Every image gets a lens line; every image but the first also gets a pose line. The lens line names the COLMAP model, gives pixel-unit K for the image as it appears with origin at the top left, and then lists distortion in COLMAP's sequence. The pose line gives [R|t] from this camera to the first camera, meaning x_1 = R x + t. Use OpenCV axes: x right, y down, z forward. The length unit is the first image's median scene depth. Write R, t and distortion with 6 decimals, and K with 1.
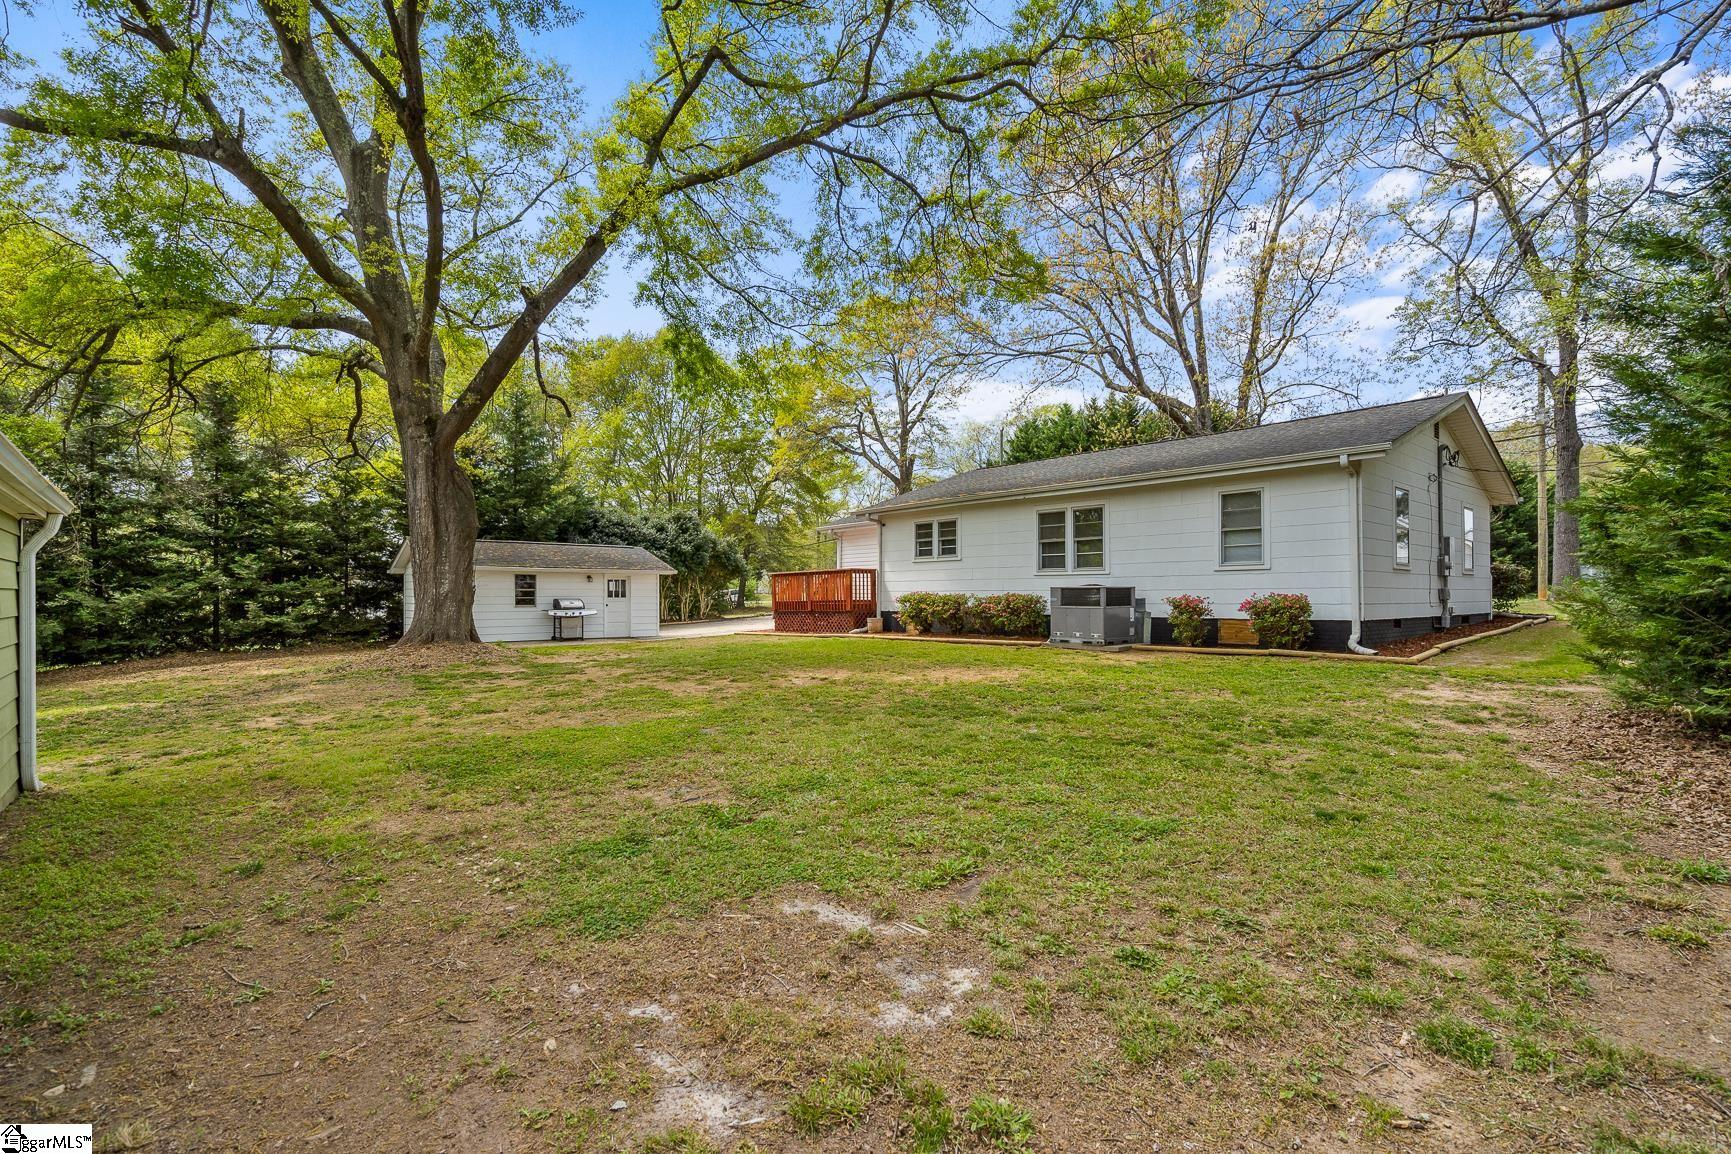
lens RADIAL K [[824.4, 0, 865.1], [0, 824.4, 579.5], [0, 0, 1]] dist [0.010444, -0.000605]
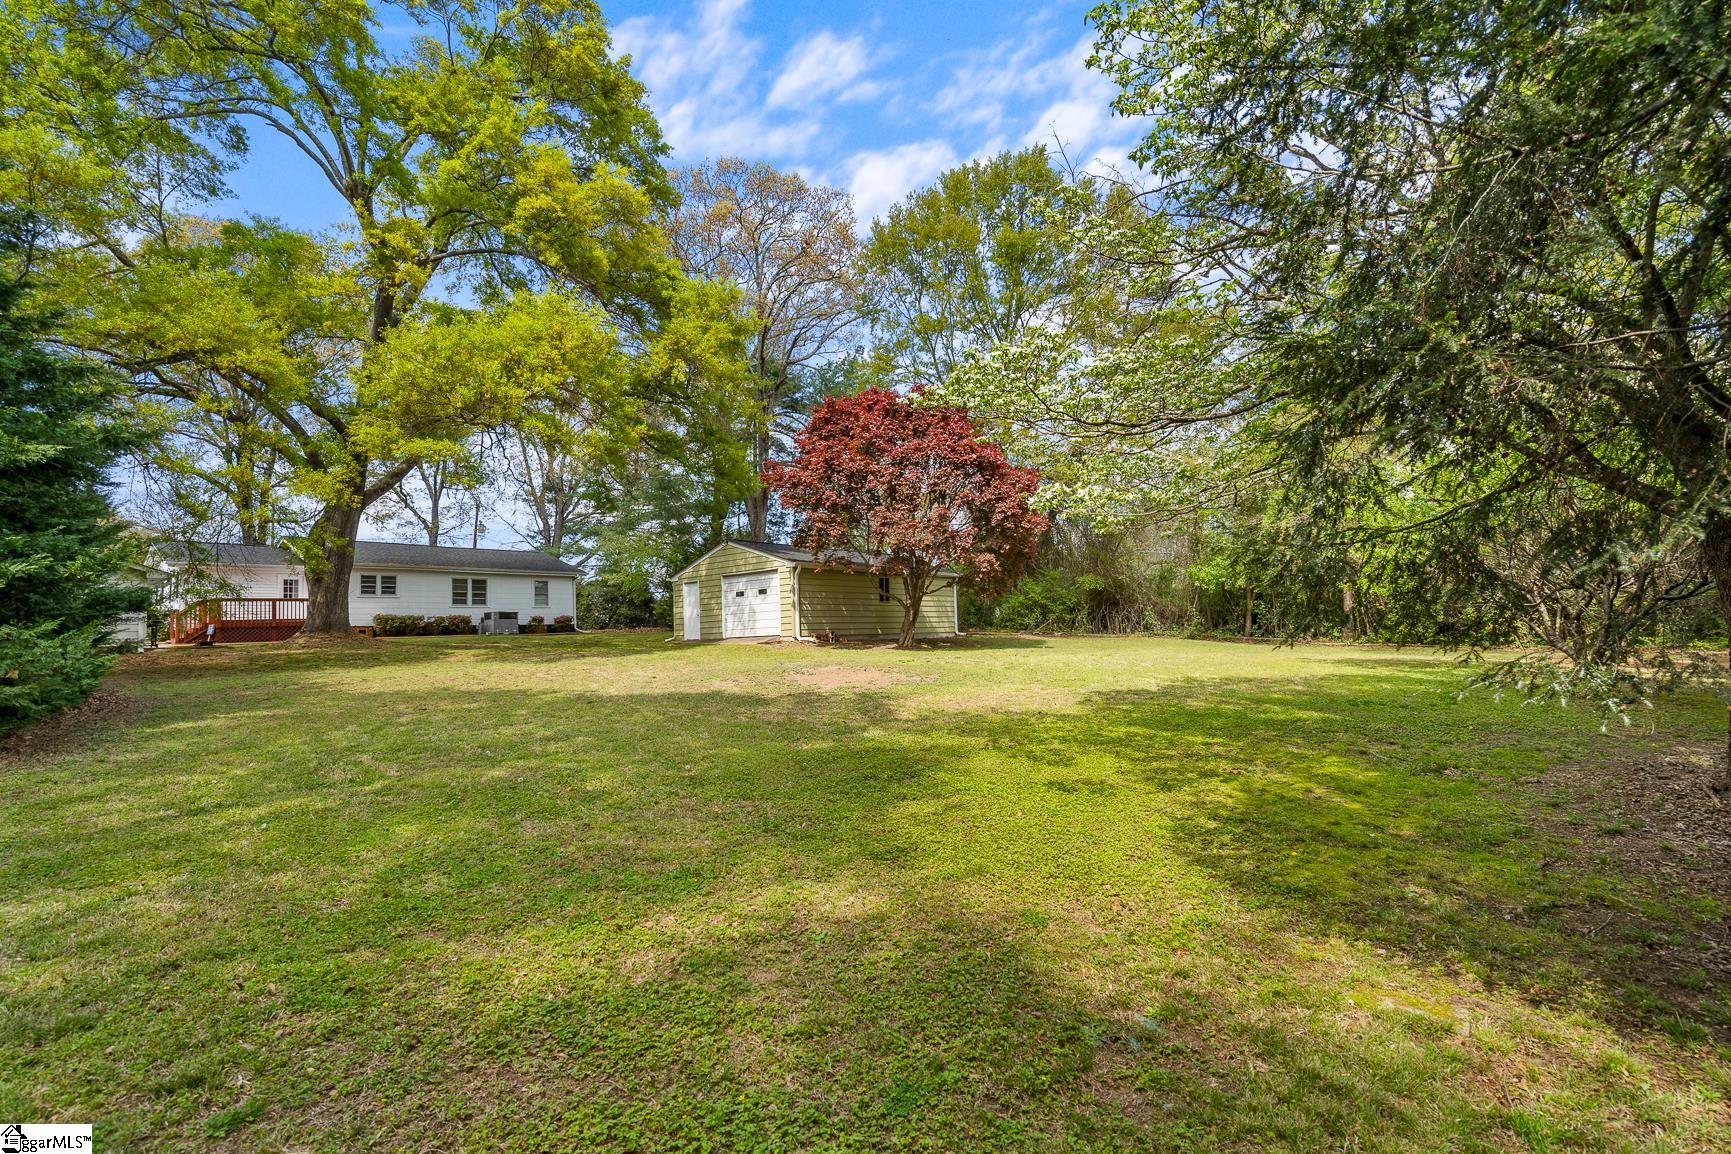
lens RADIAL K [[824.4, 0, 885.4], [0, 824.4, 618.1], [0, 0, 1]] dist [0.010444, -0.000605]
pose [[-0.152870, 0.021312, 0.988017, -2.194440], [0.002392, 0.999772, -0.021195, 0.075875], [-0.988243, -0.000876, -0.152886, 0.202568]]
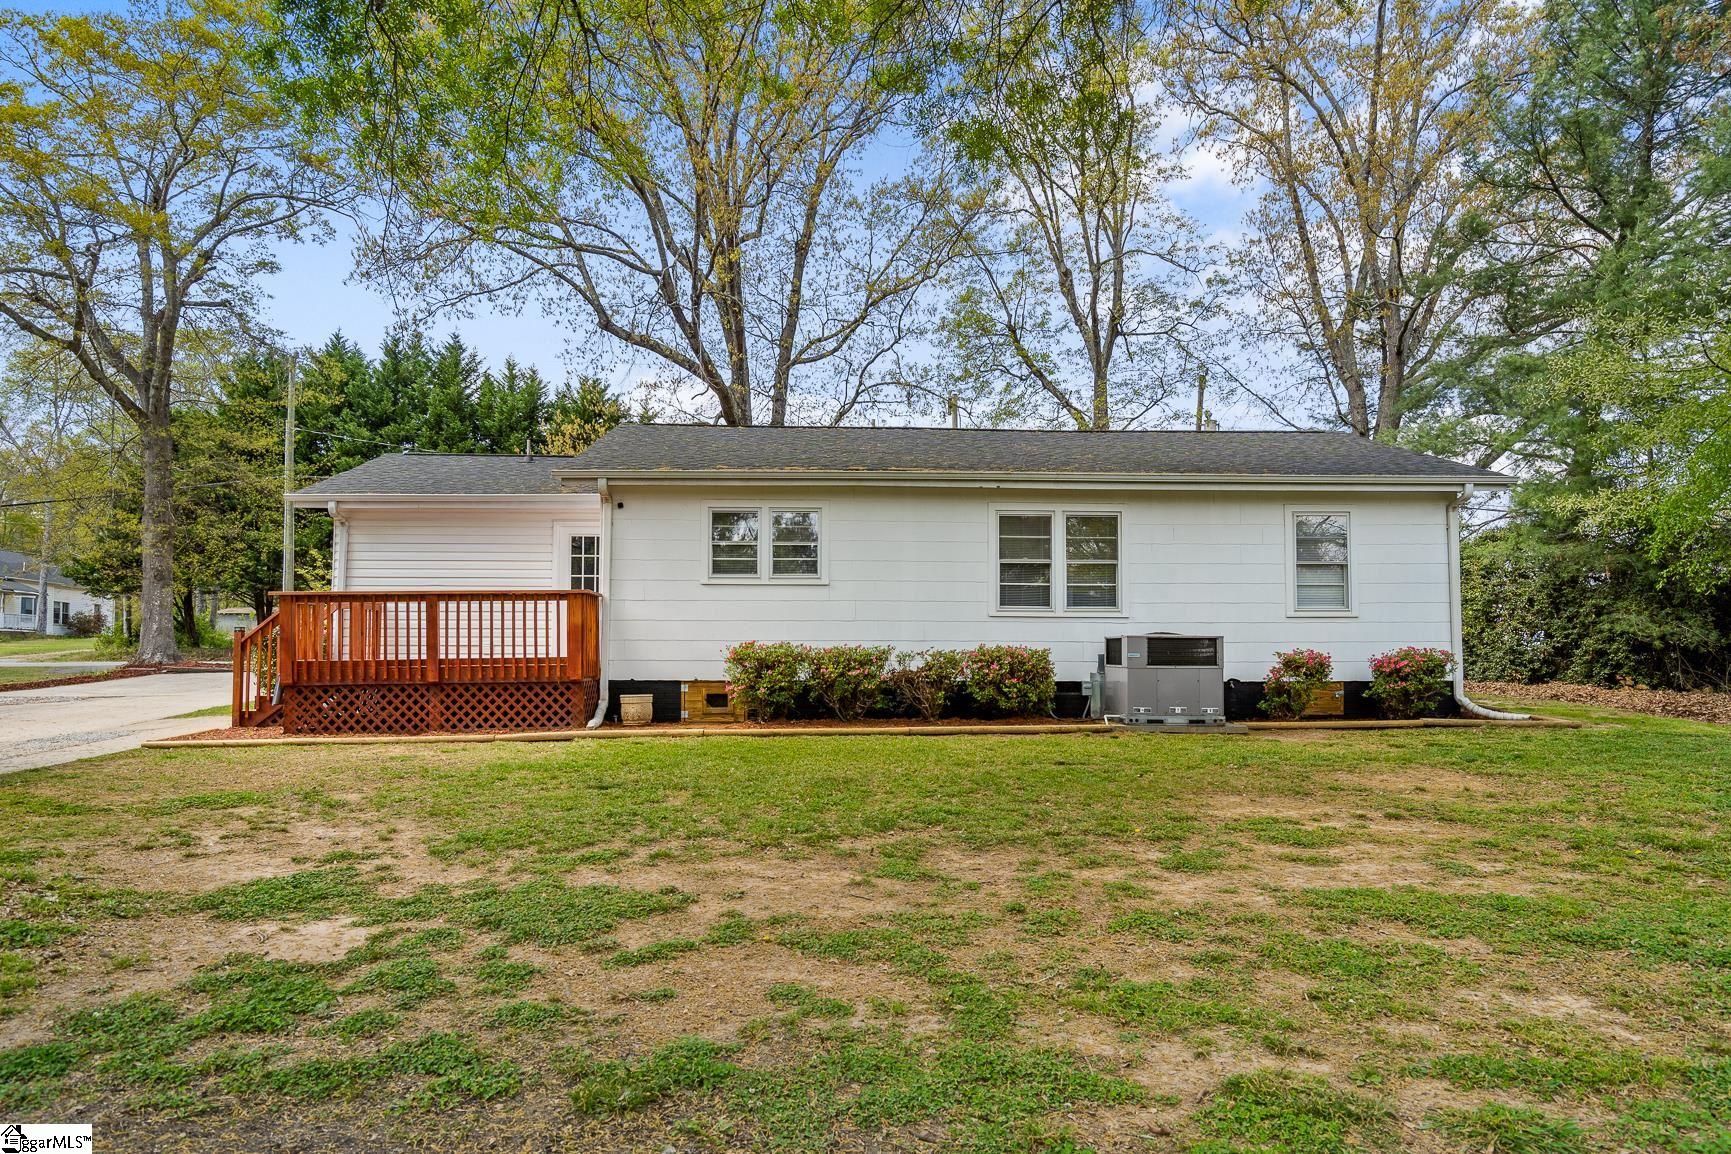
lens RADIAL K [[1097.9, 0, 866.5], [0, 1097.9, 582.1], [0, 0, 1]] dist [0.004154, 0.000395]
pose [[0.621275, 0.045105, 0.782293, -0.504970], [-0.017243, 0.998887, -0.043900, 0.007538], [-0.783403, 0.013785, 0.621361, 0.583857]]
